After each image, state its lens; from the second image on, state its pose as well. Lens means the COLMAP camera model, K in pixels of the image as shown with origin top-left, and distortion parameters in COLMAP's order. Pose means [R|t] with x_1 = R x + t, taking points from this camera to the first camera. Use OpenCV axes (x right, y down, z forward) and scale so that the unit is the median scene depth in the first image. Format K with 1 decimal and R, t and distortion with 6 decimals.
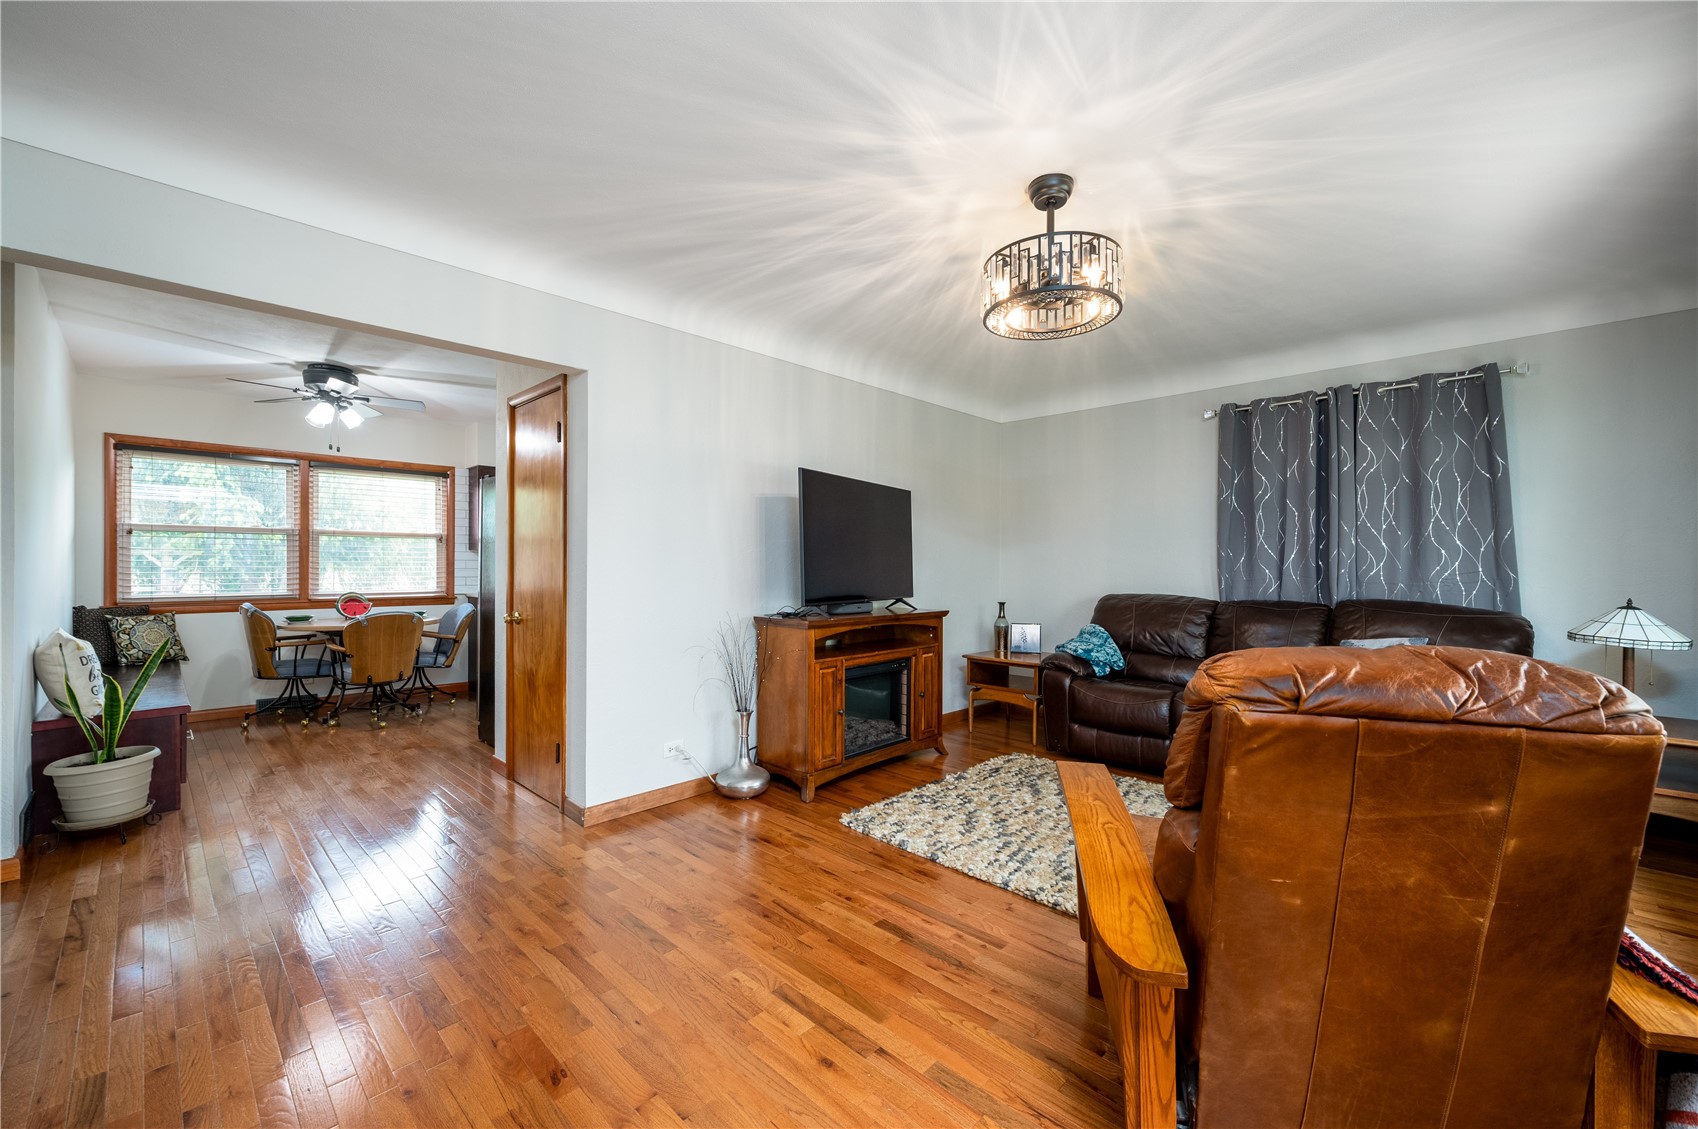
lens RADIAL K [[650.6, 0, 840.6], [0, 650.6, 567.6], [0, 0, 1]] dist [-0.003065, -0.000268]
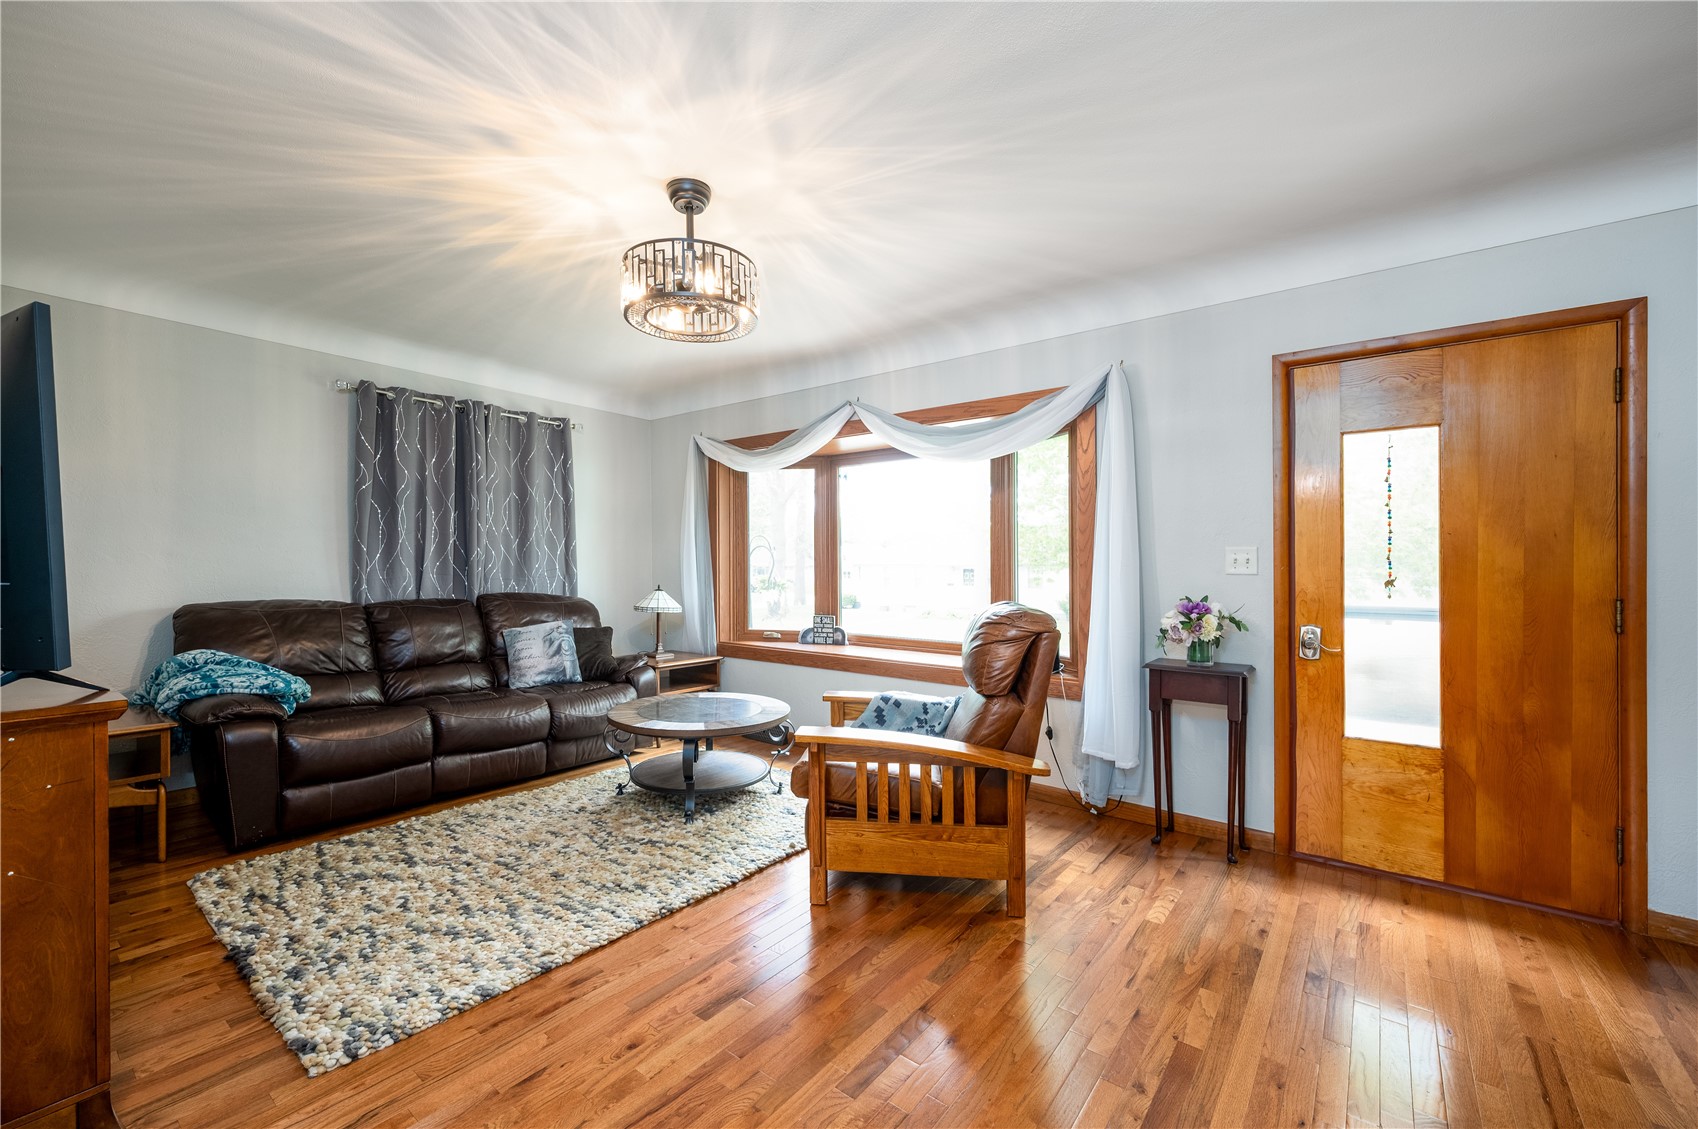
lens RADIAL K [[650.6, 0, 856.3], [0, 650.6, 560.2], [0, 0, 1]] dist [-0.003065, -0.000268]
pose [[-0.084298, 0.008210, 0.996407, -0.475308], [-0.002754, 0.999960, -0.008473, -0.002093], [-0.996437, -0.003458, -0.084272, 0.557326]]
